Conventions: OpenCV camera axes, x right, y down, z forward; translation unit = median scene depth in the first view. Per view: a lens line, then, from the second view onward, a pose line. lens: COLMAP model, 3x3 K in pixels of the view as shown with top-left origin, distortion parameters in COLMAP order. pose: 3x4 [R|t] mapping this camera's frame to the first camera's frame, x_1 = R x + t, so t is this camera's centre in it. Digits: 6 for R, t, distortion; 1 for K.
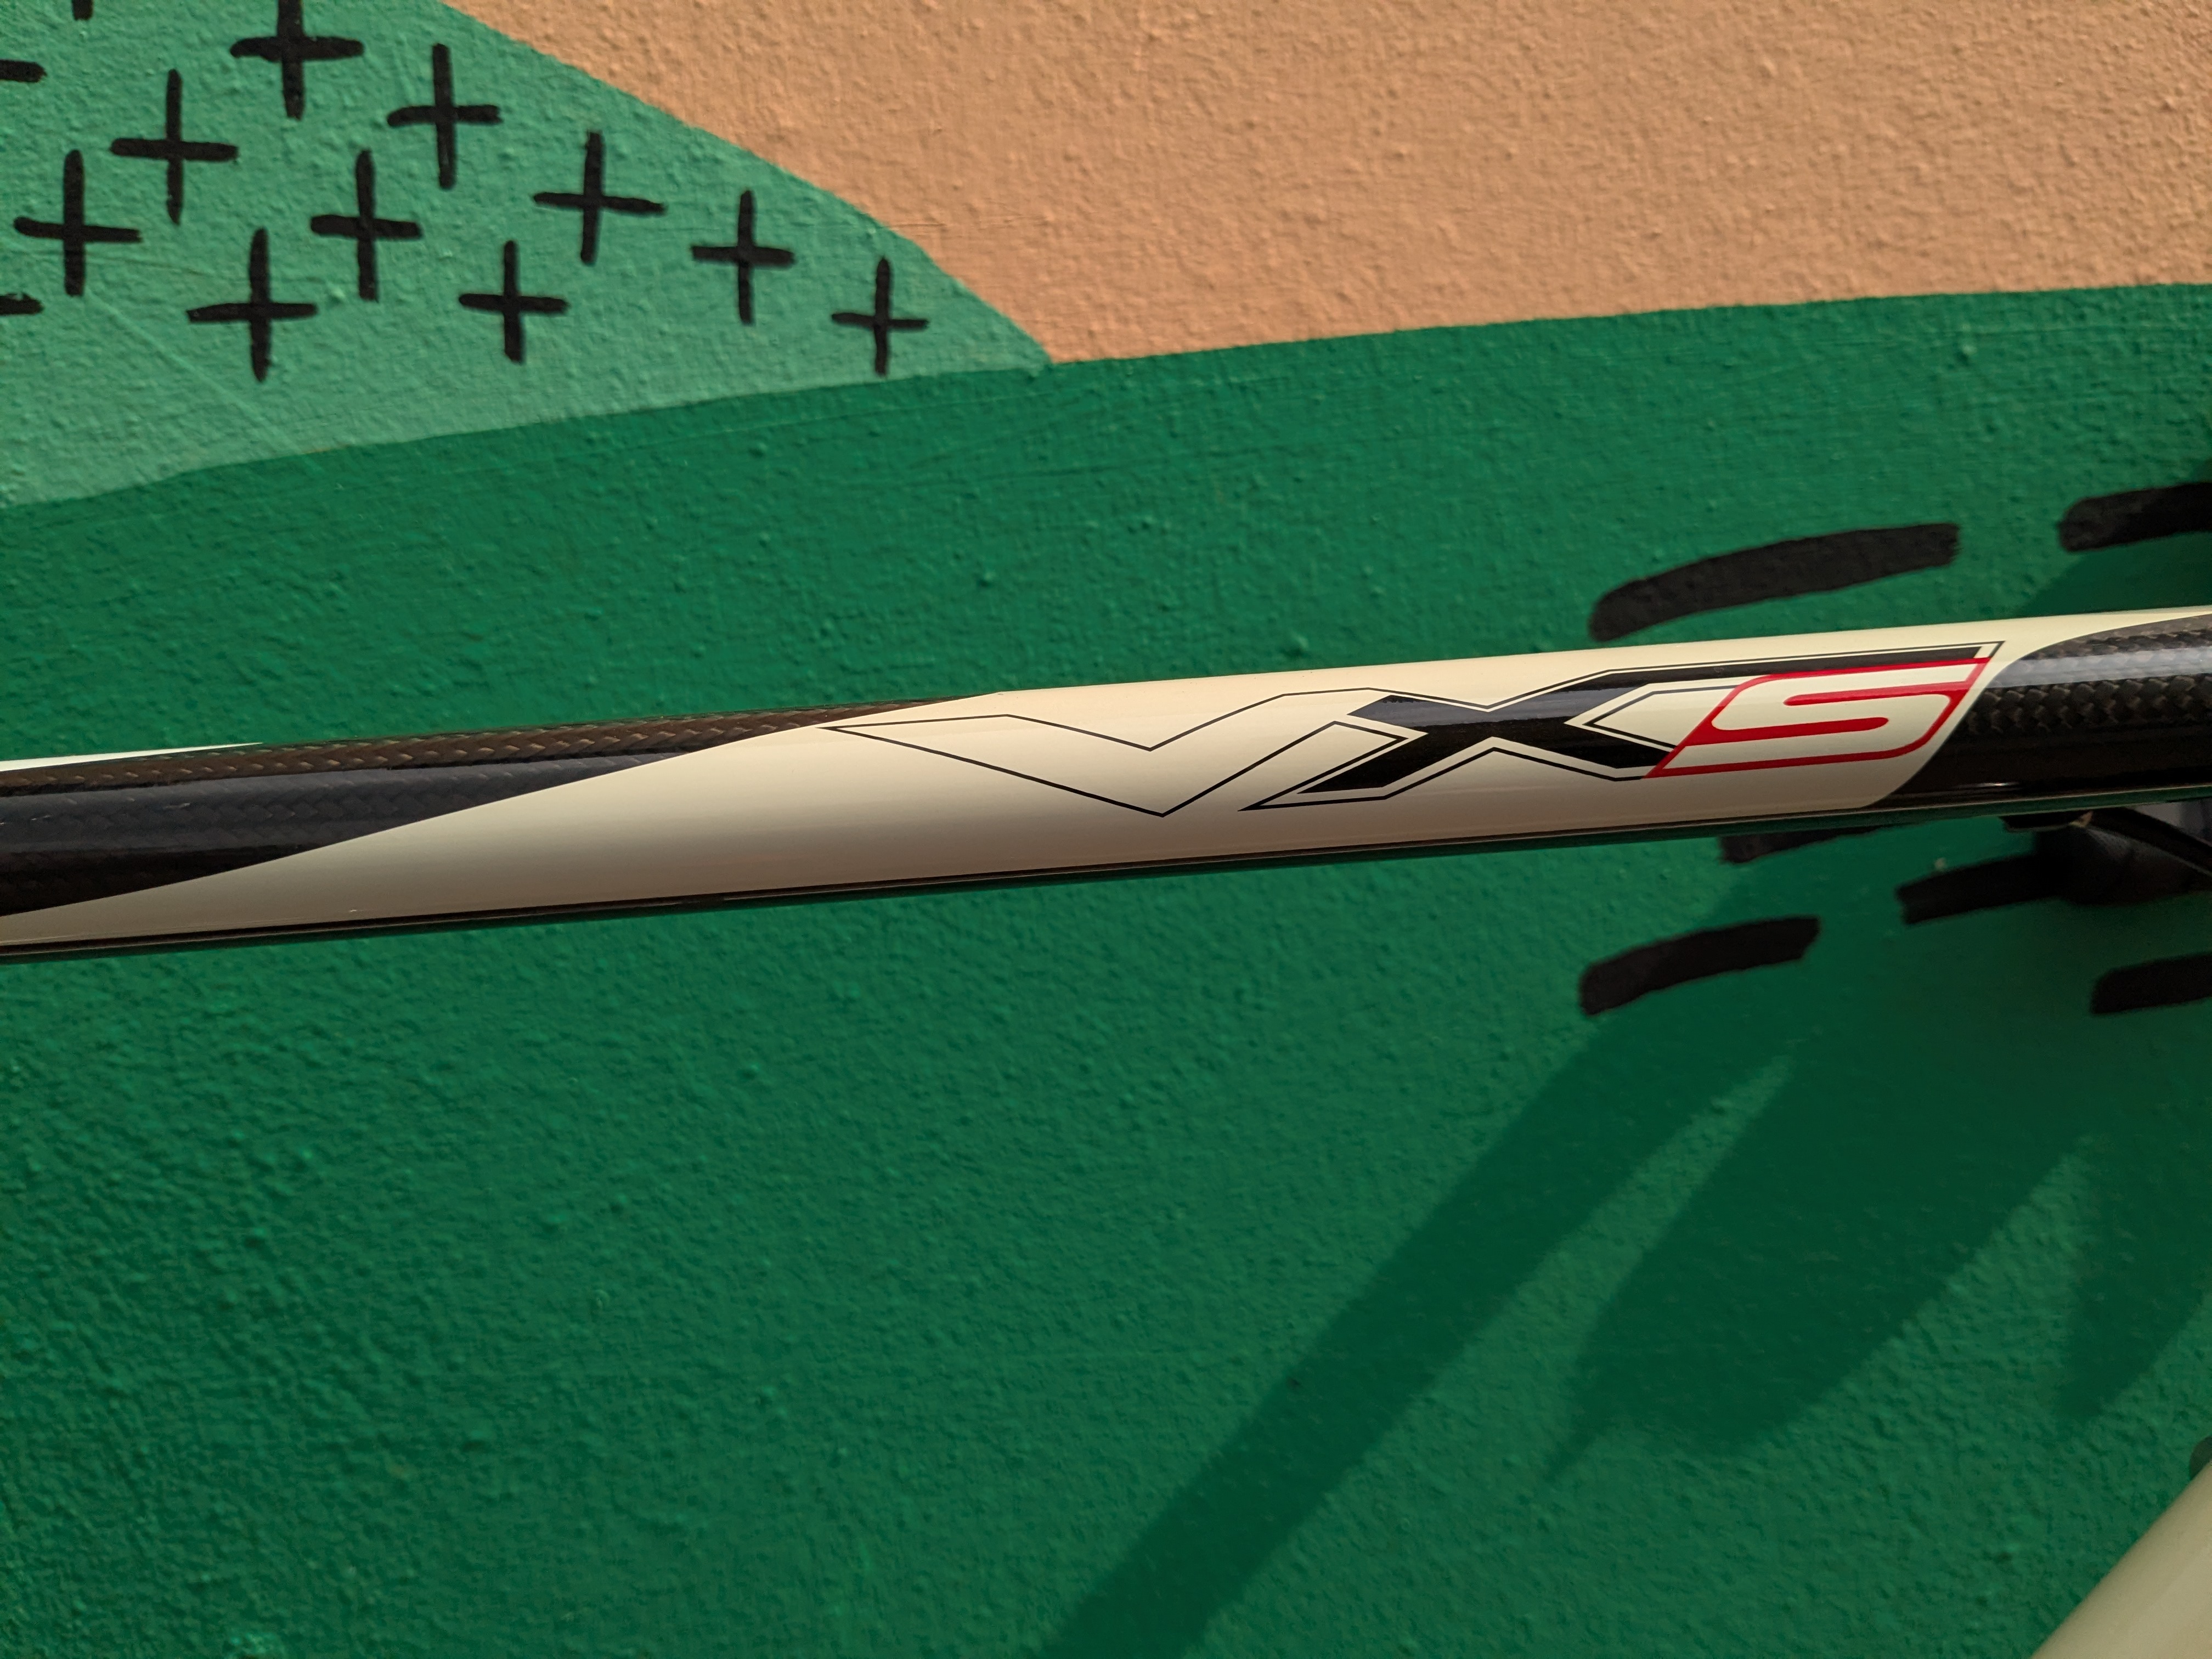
lens RADIAL K [[1767.5, 0, 1135.1], [0, 1767.5, 797.2], [0, 0, 1]] dist [0.039868, -0.085988]
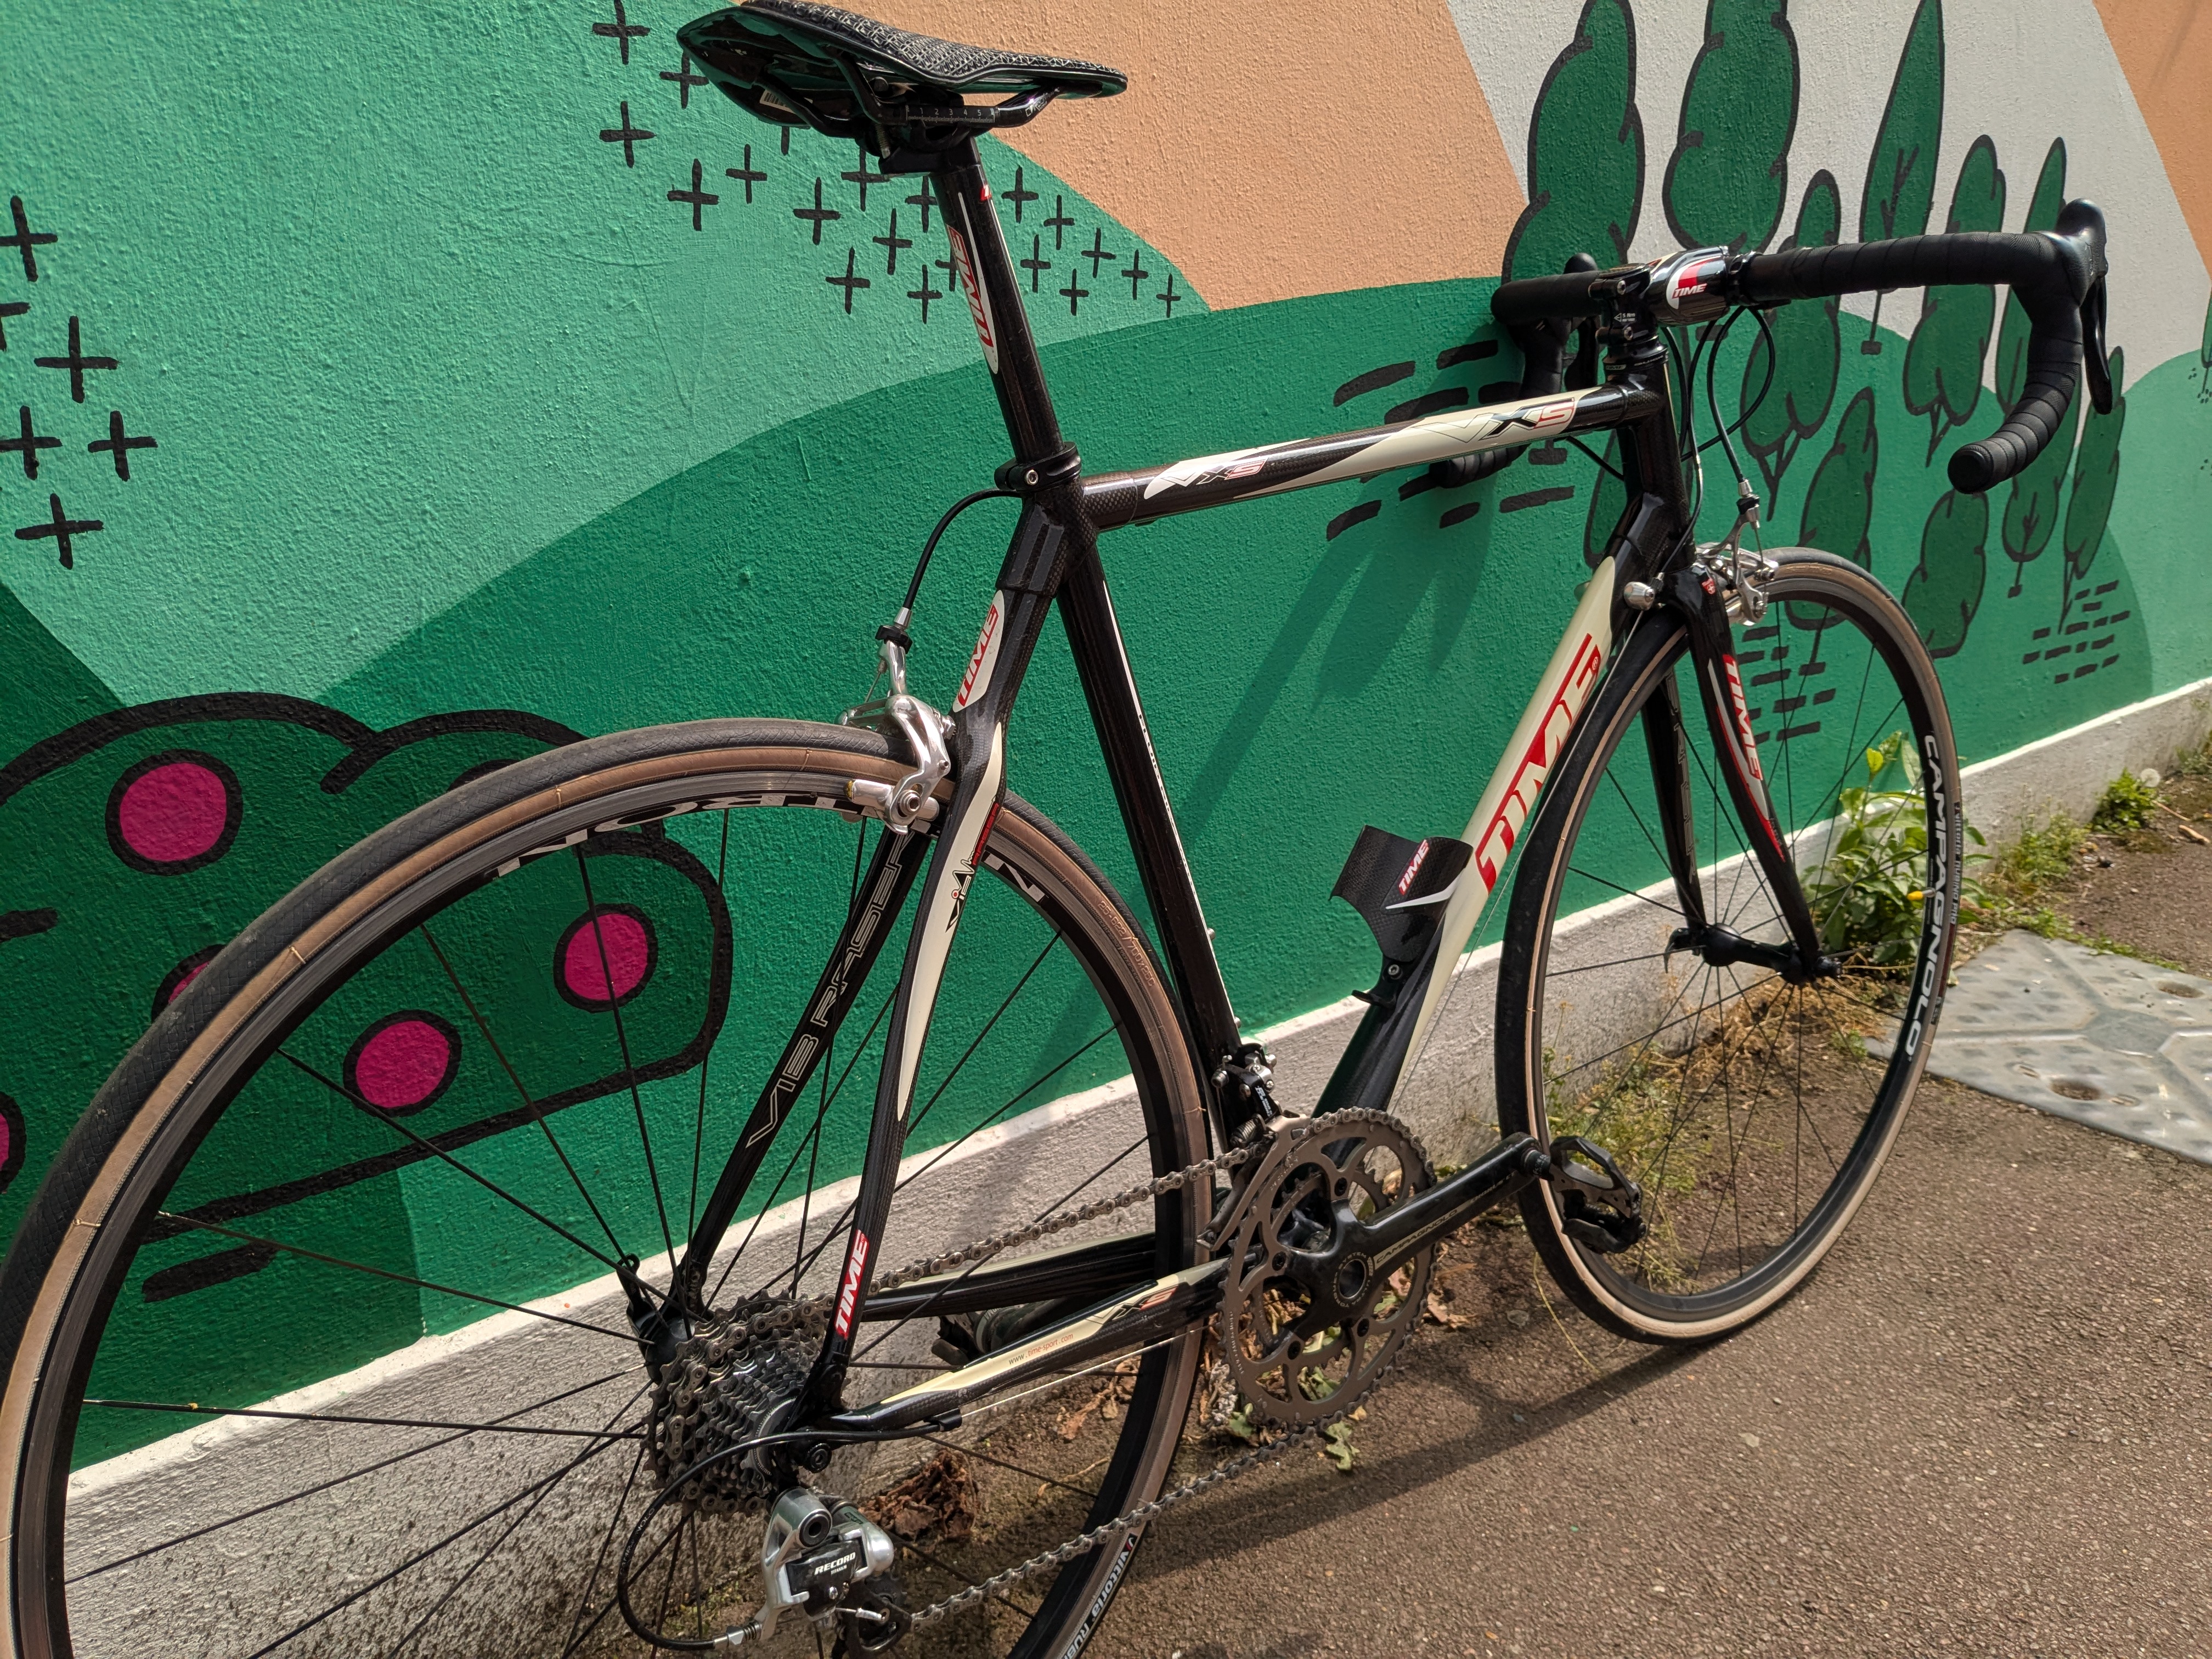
lens RADIAL K [[1767.5, 0, 1109.2], [0, 1767.5, 826.1], [0, 0, 1]] dist [0.039868, -0.085988]
pose [[0.781503, -0.179579, 0.597499, -1.937999], [0.094113, 0.980654, 0.171641, 0.055472], [-0.616763, -0.077905, 0.783285, -1.131391]]
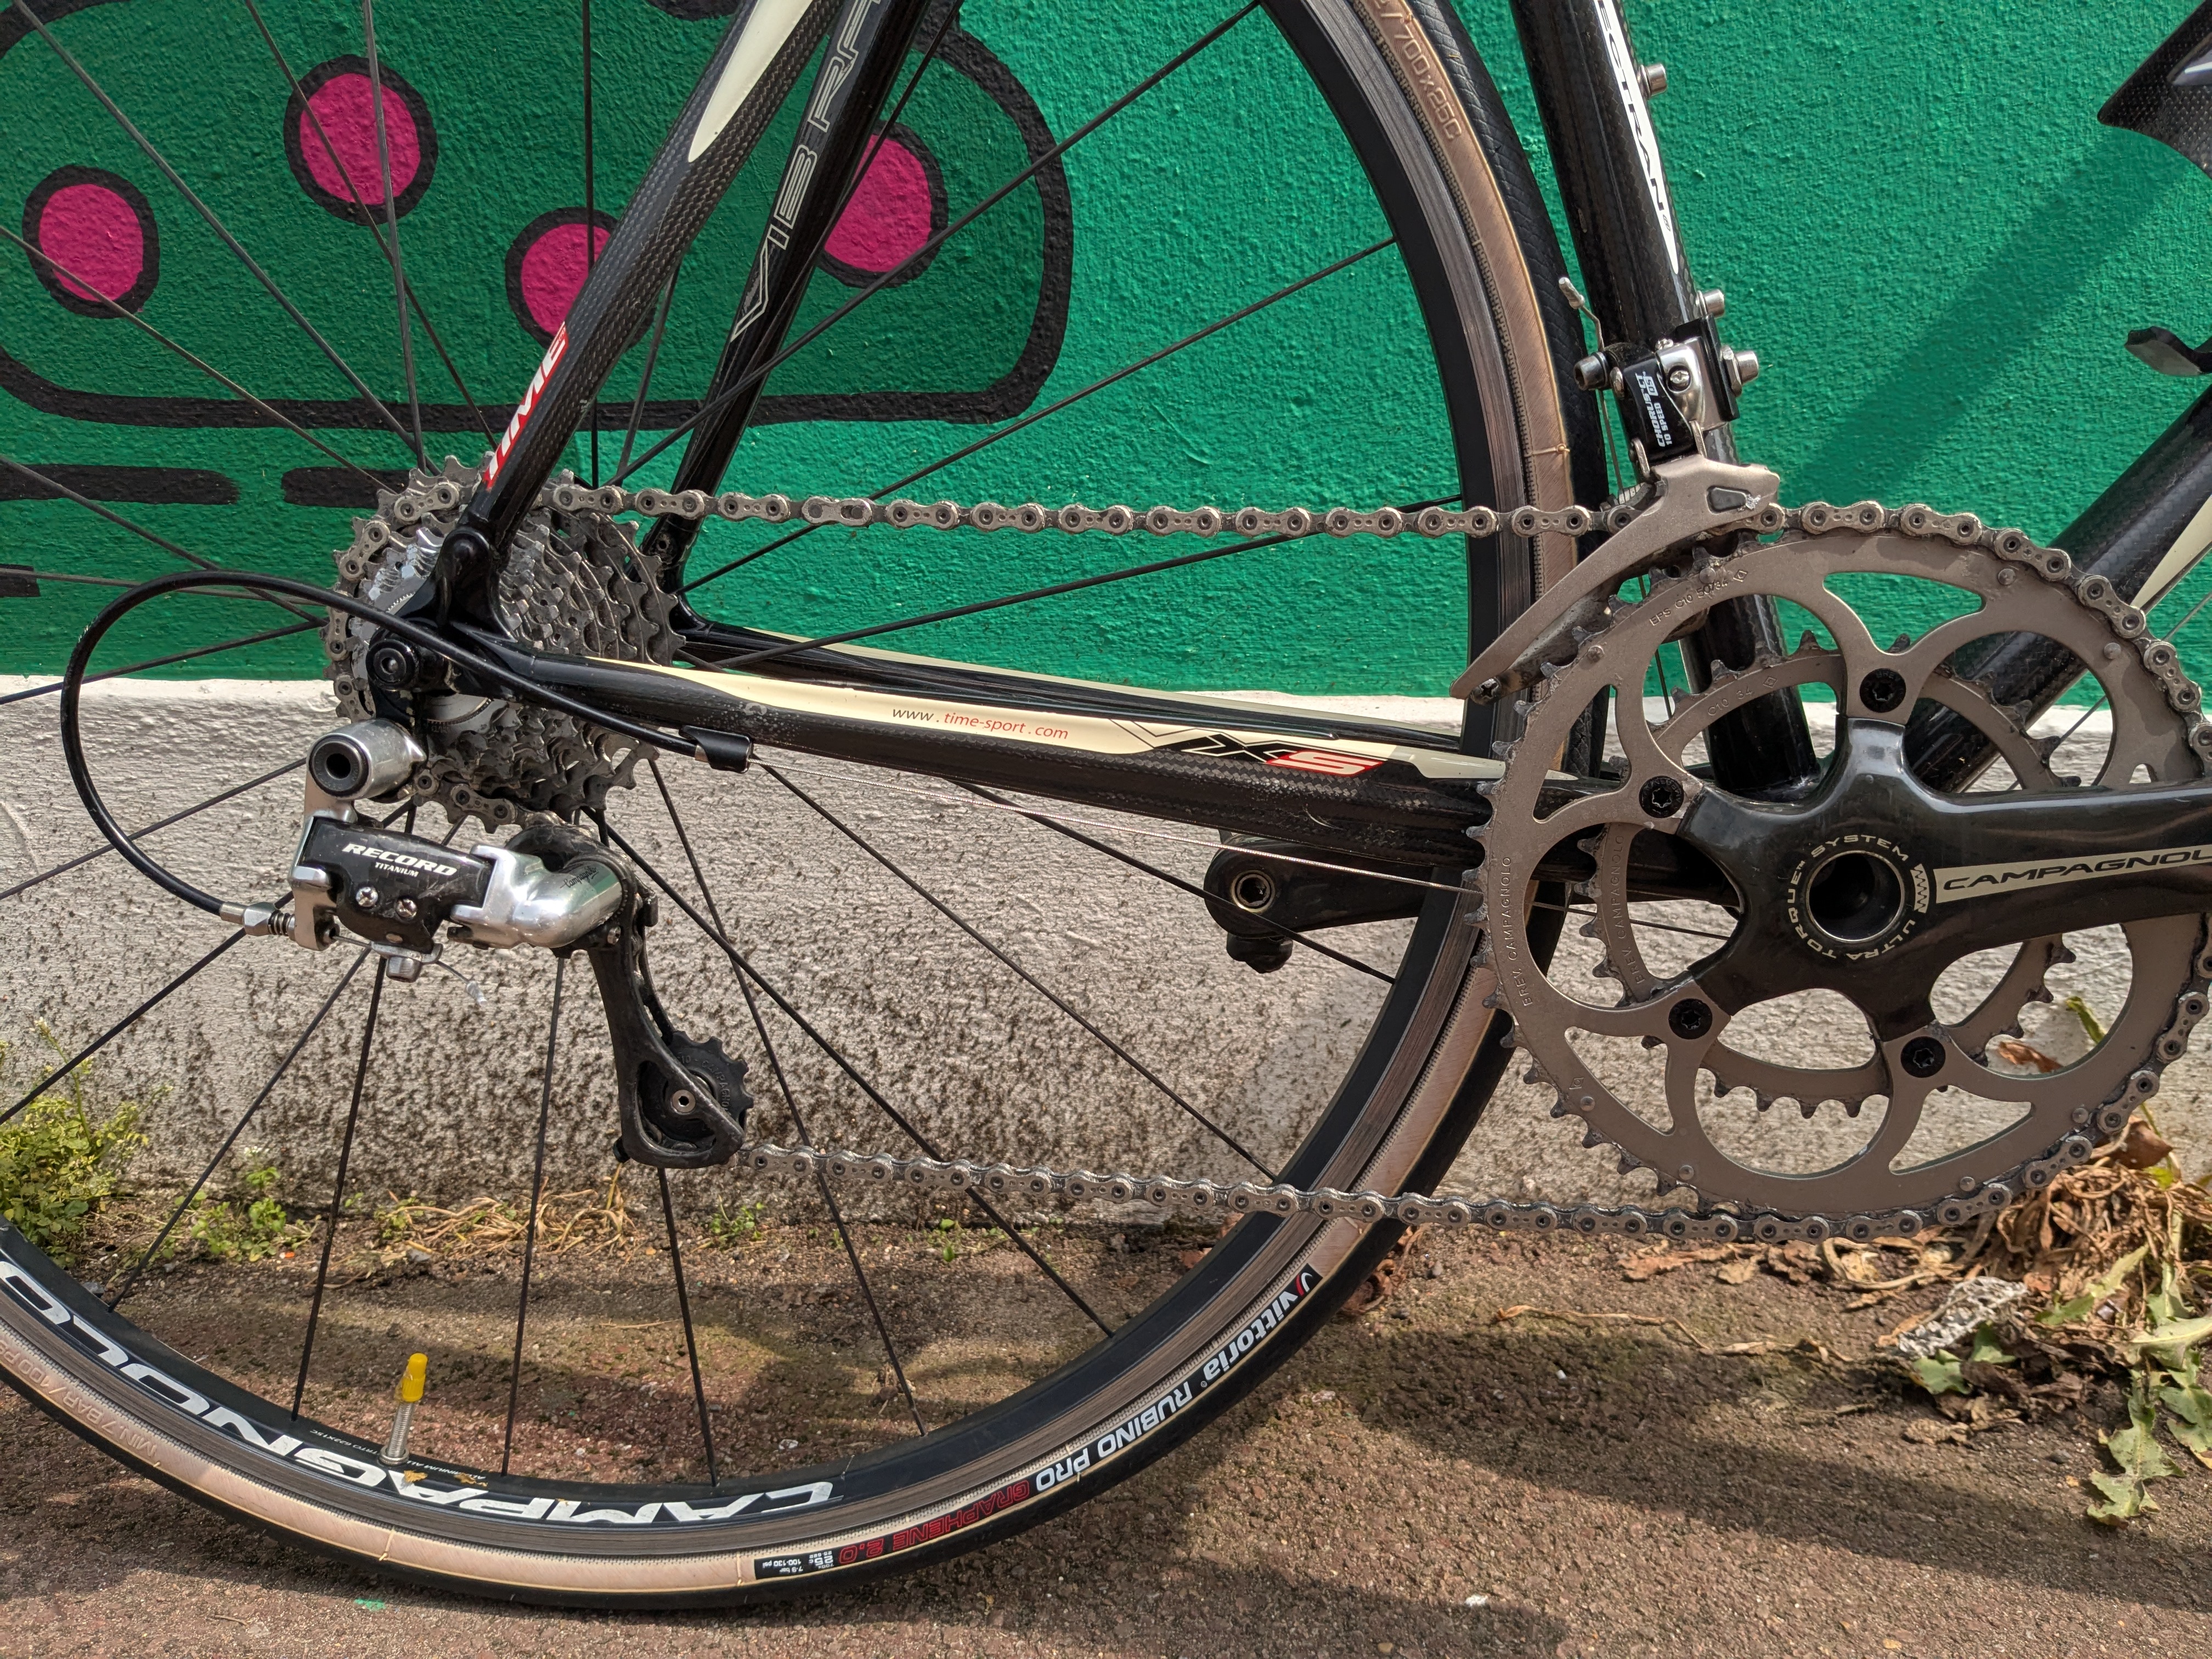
lens RADIAL K [[1767.5, 0, 1150.0], [0, 1767.5, 836.9], [0, 0, 1]] dist [0.039868, -0.085988]
pose [[0.990222, 0.012416, -0.138946, -0.637169], [0.003303, 0.993665, 0.112333, 0.936104], [0.139460, -0.111693, 0.983908, -0.577584]]
